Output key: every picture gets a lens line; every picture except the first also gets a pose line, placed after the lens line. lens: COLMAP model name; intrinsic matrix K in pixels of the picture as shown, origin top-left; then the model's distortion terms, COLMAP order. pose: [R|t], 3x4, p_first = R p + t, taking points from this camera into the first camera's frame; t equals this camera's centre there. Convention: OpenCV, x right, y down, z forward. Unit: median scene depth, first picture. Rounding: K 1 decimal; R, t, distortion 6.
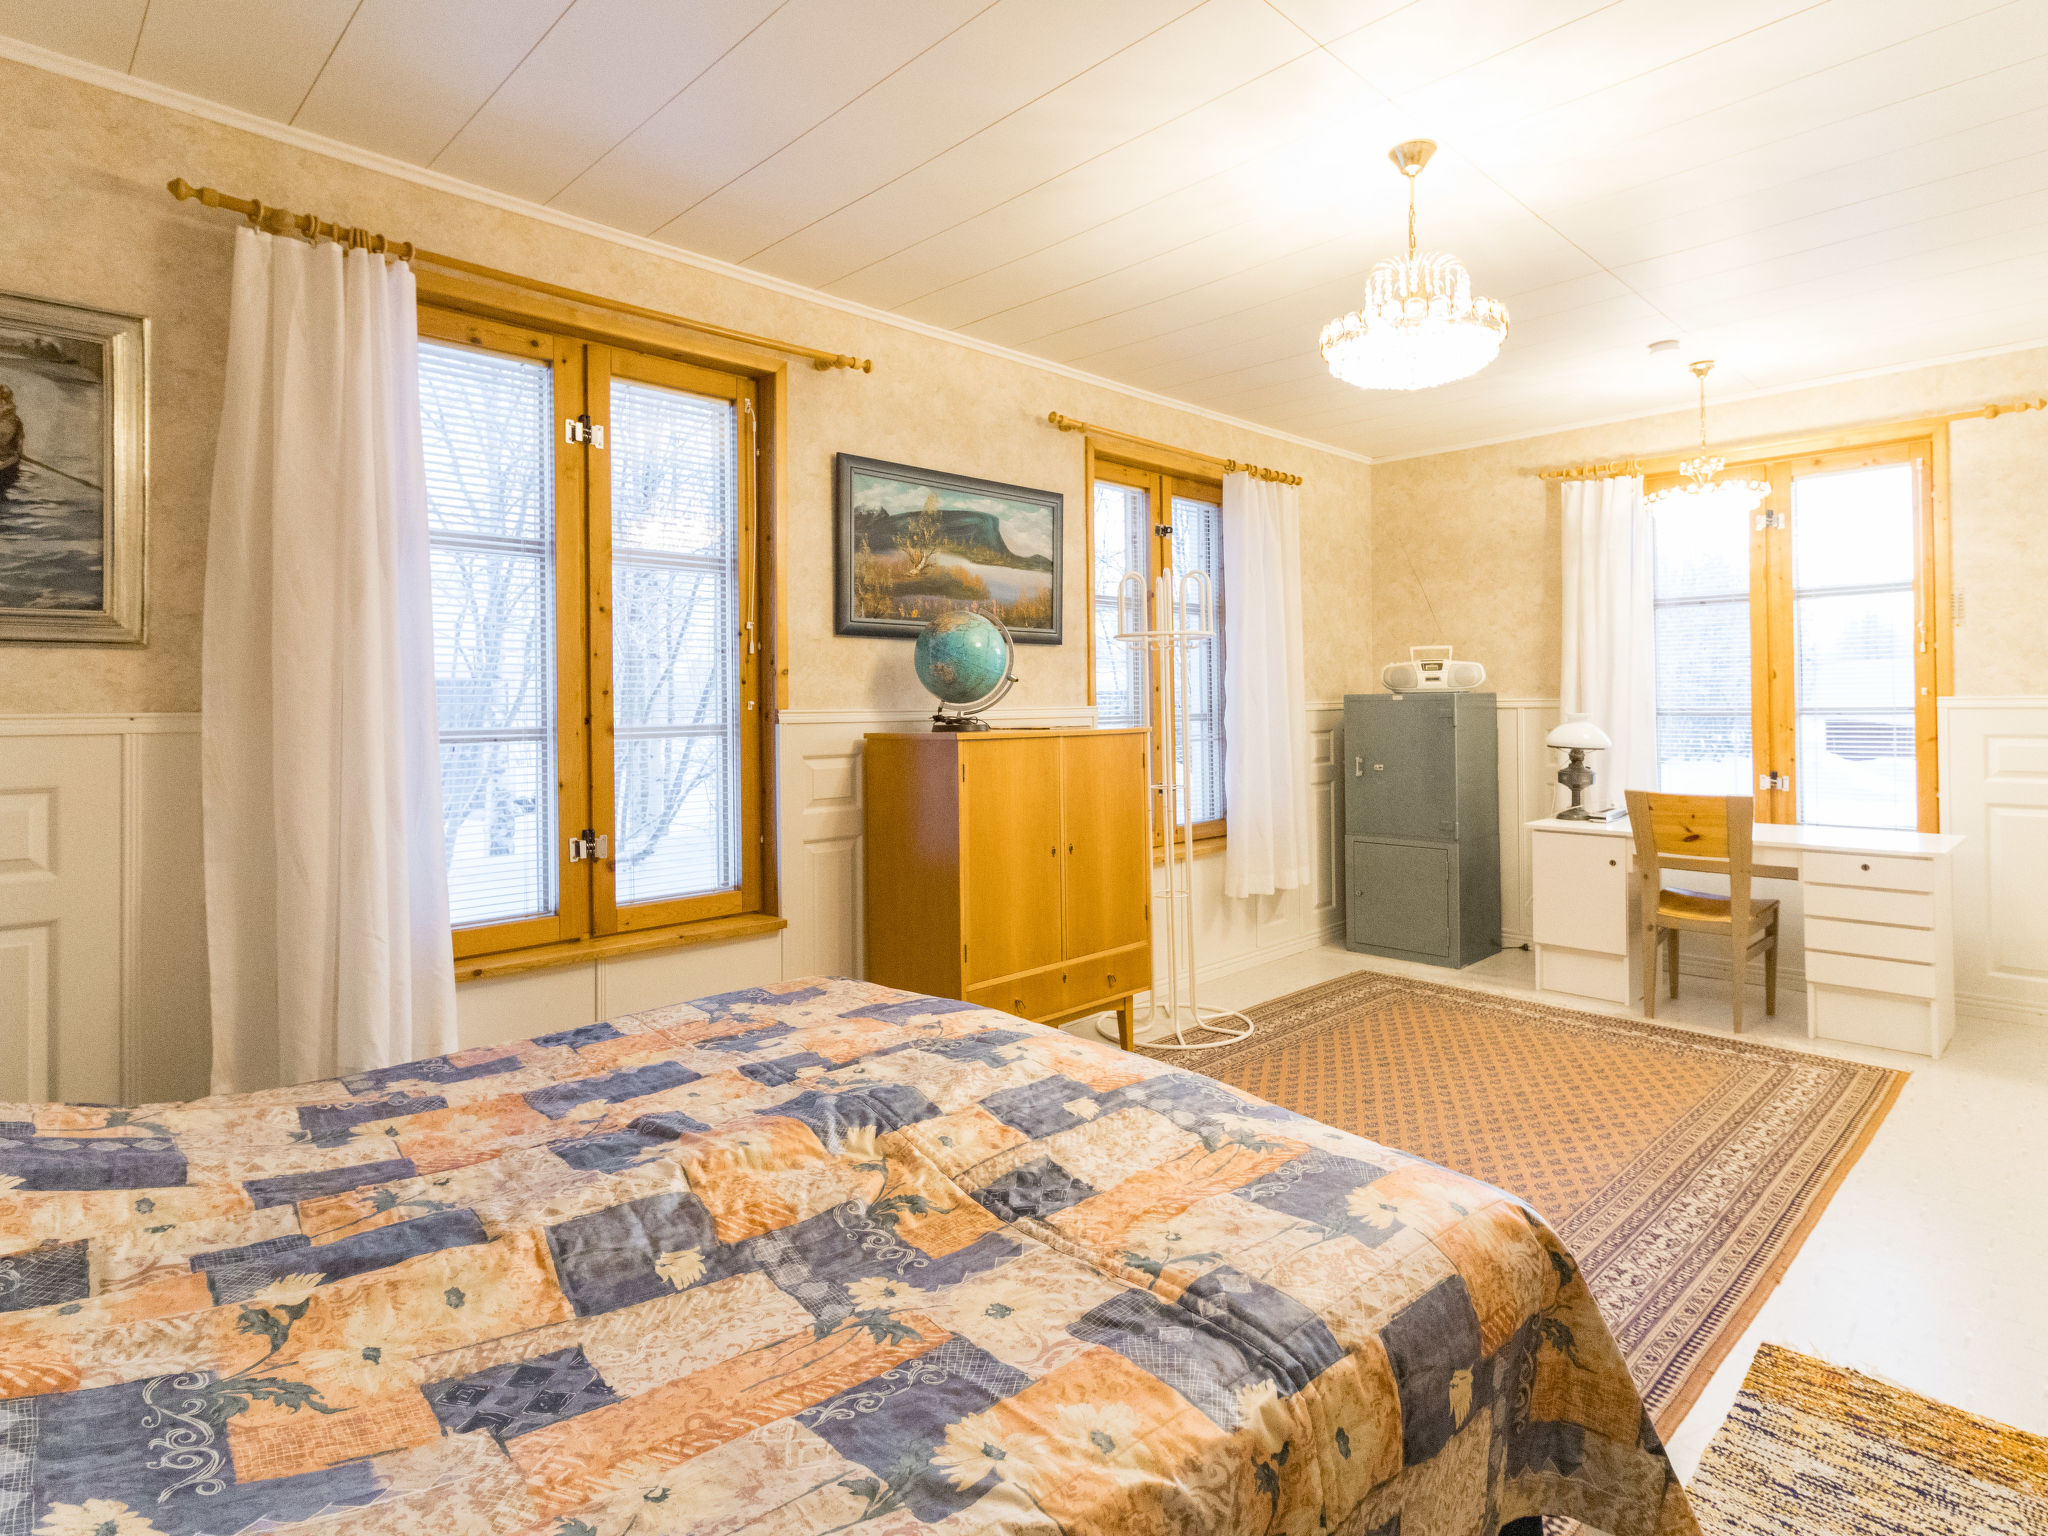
lens RADIAL K [[1081.8, 0, 1032.8], [0, 1081.8, 696.5], [0, 0, 1]] dist [0.000169, 0.001005]
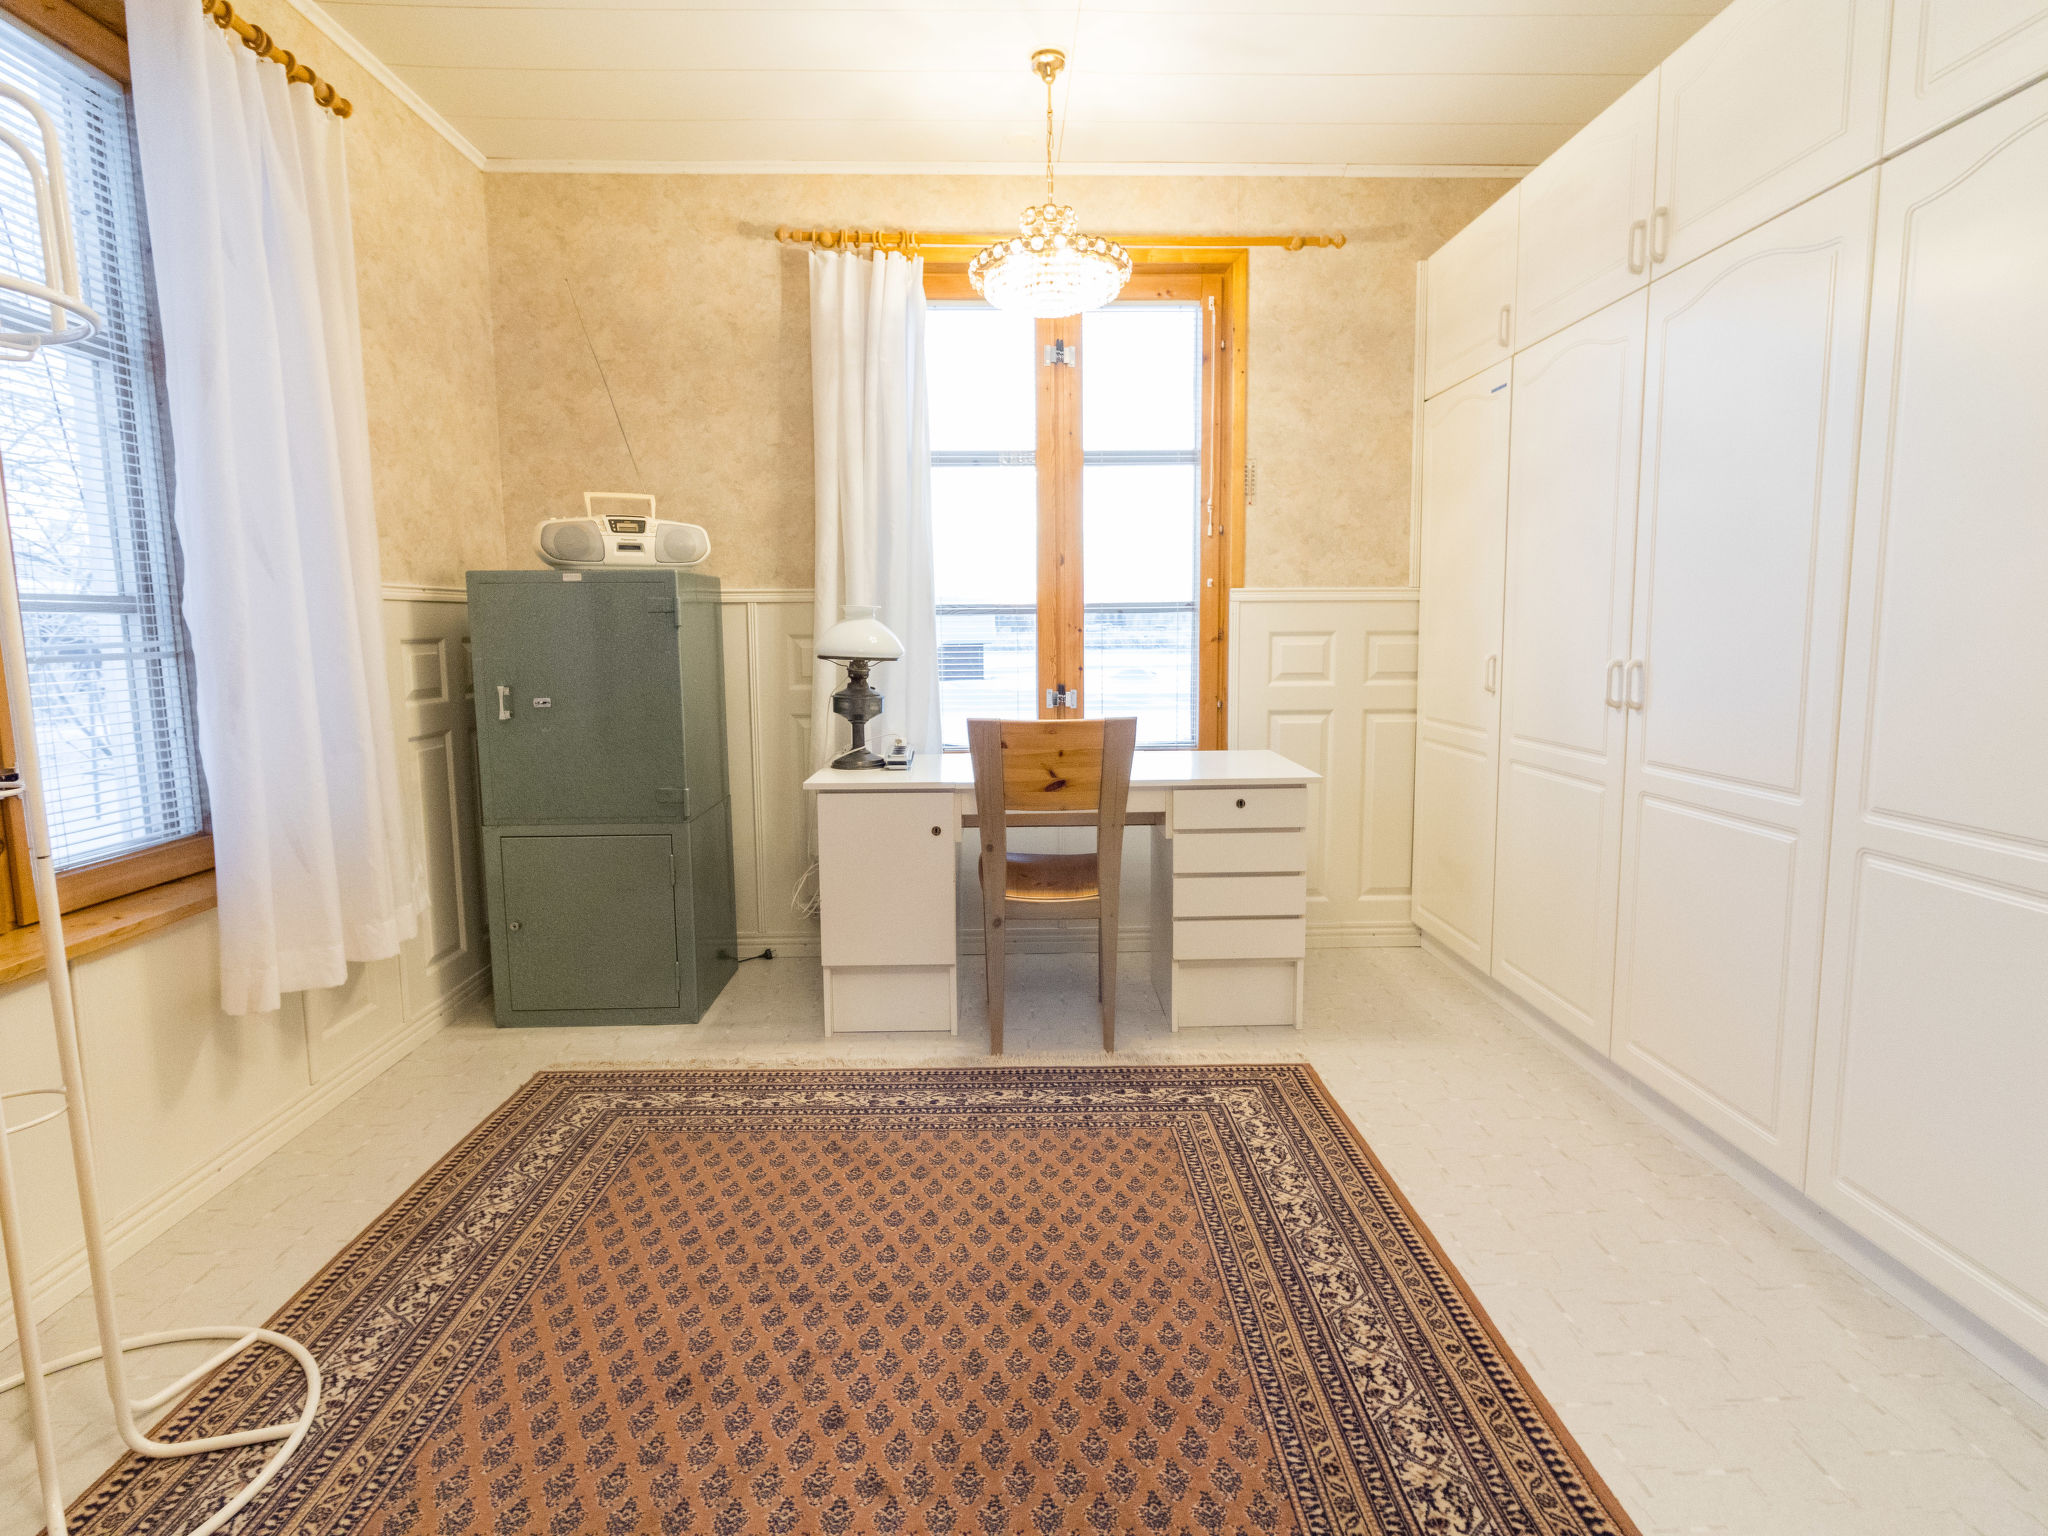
lens RADIAL K [[1061.6, 0, 1015.6], [0, 1061.6, 752.4], [0, 0, 1]] dist [-0.000148, 0.000454]
pose [[0.693131, -0.079521, 0.716412, 0.103031], [-0.003616, 0.993500, 0.113776, 0.030418], [-0.720803, -0.081452, 0.688338, 0.486752]]
